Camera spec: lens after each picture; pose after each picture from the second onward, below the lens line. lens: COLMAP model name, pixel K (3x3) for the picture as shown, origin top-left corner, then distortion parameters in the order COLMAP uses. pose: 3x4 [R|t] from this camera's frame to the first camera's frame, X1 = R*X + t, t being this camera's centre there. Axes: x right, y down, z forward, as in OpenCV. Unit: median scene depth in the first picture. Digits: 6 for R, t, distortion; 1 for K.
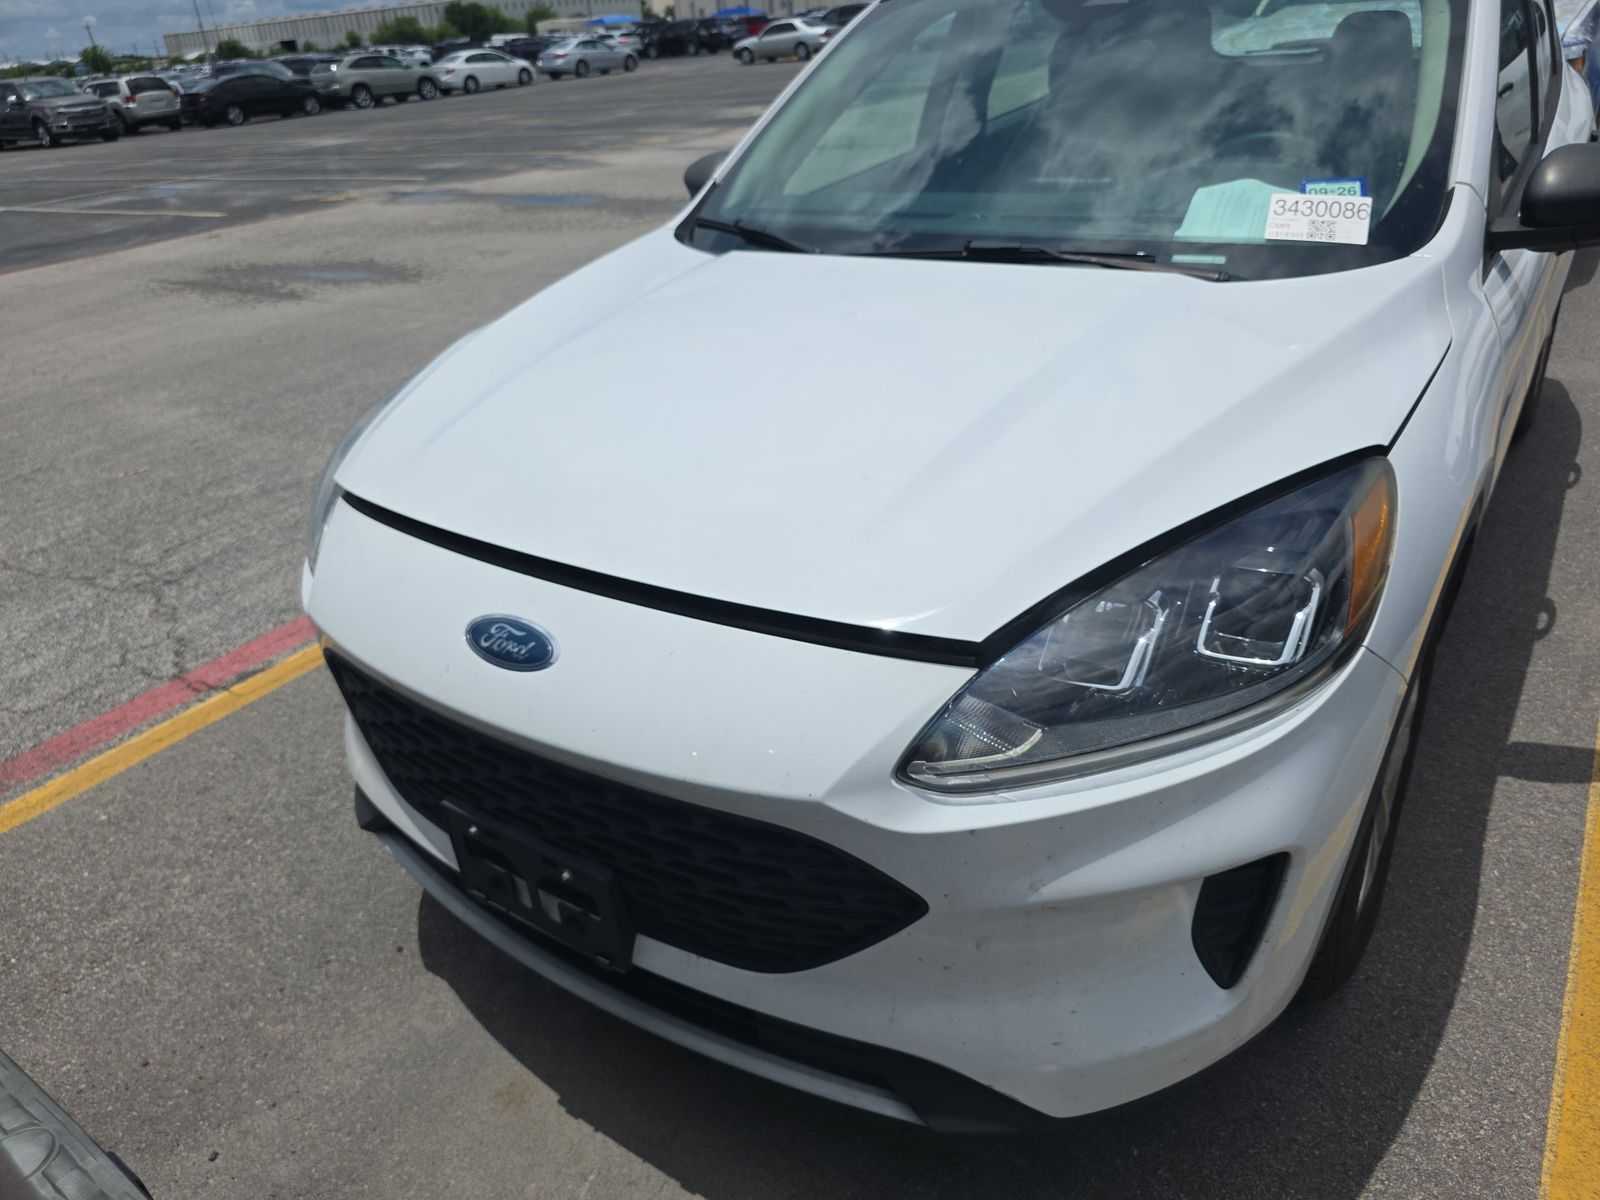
lens RADIAL K [[1096.7, 0, 803.1], [0, 1096.7, 575.2], [0, 0, 1]] dist [0.042291, -0.051836]
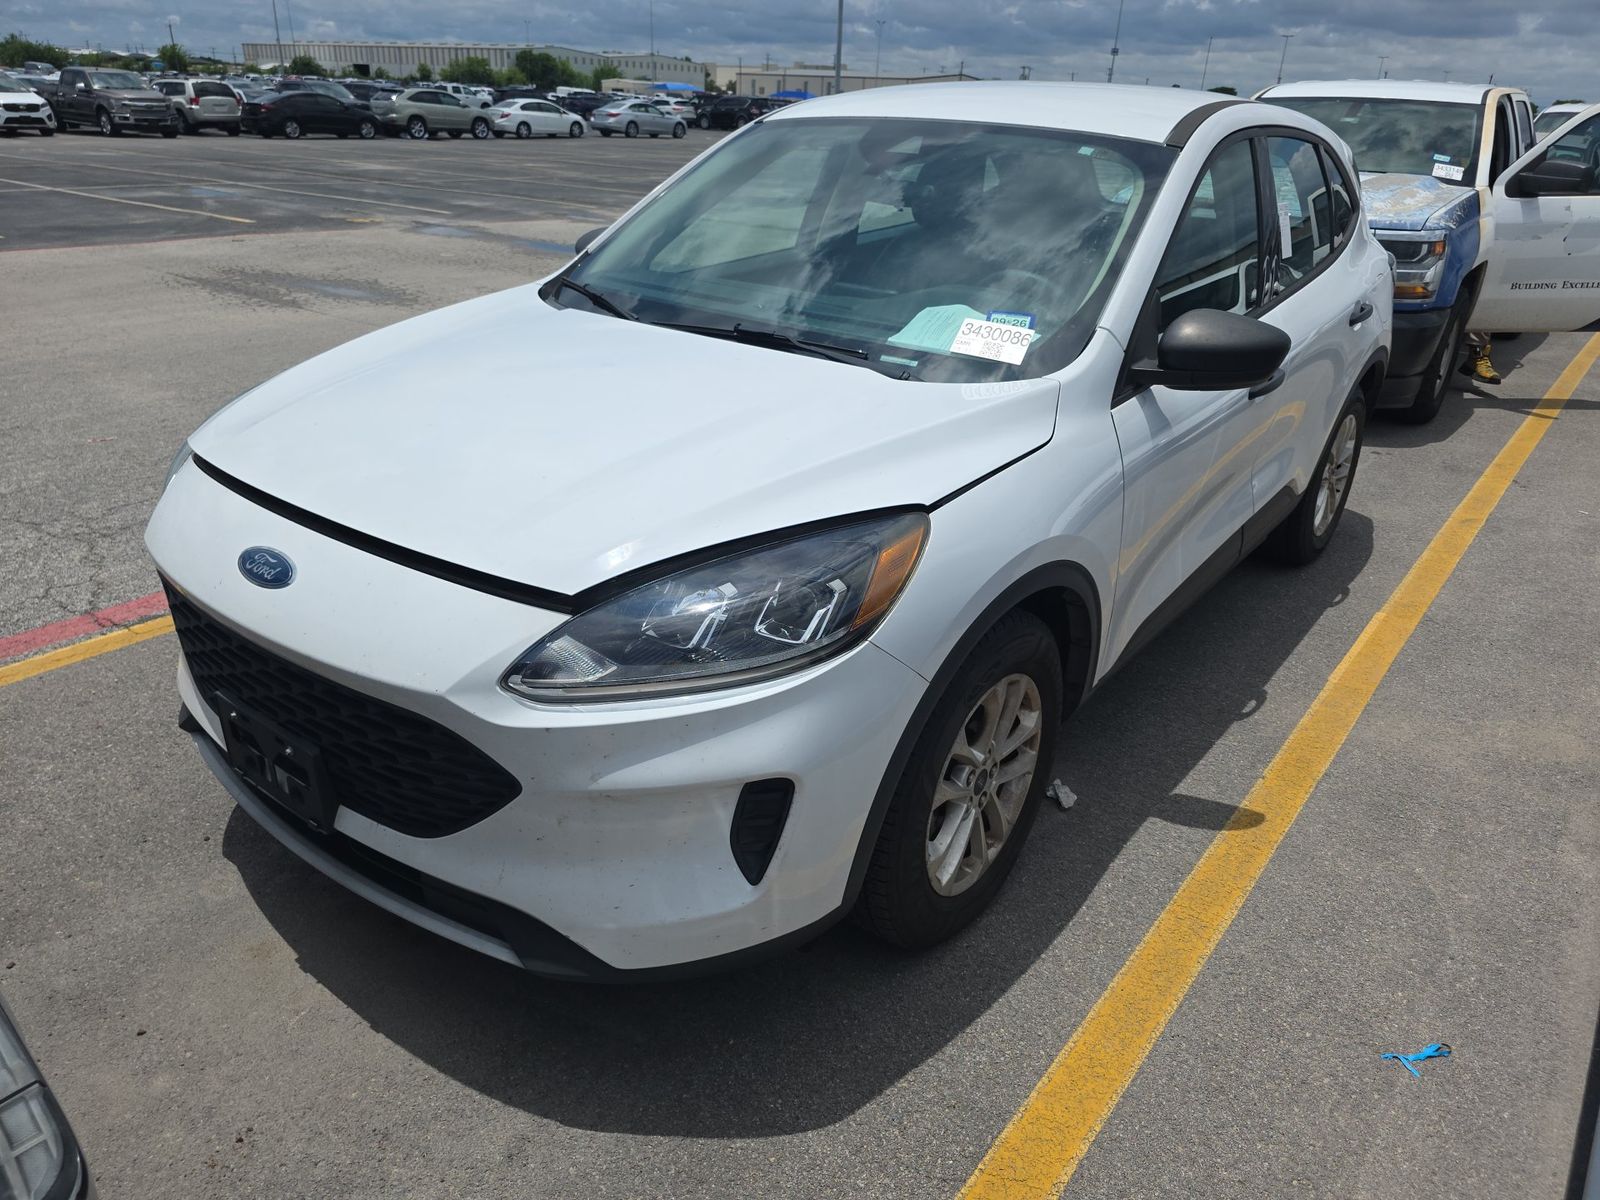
lens RADIAL K [[1073.4, 0, 805.2], [0, 1073.4, 593.4], [0, 0, 1]] dist [0.050969, -0.058467]
pose [[0.992025, 0.125722, 0.008921, 0.137400], [-0.125214, 0.991148, -0.044126, 0.025046], [-0.014390, 0.042657, 0.998986, -0.117403]]
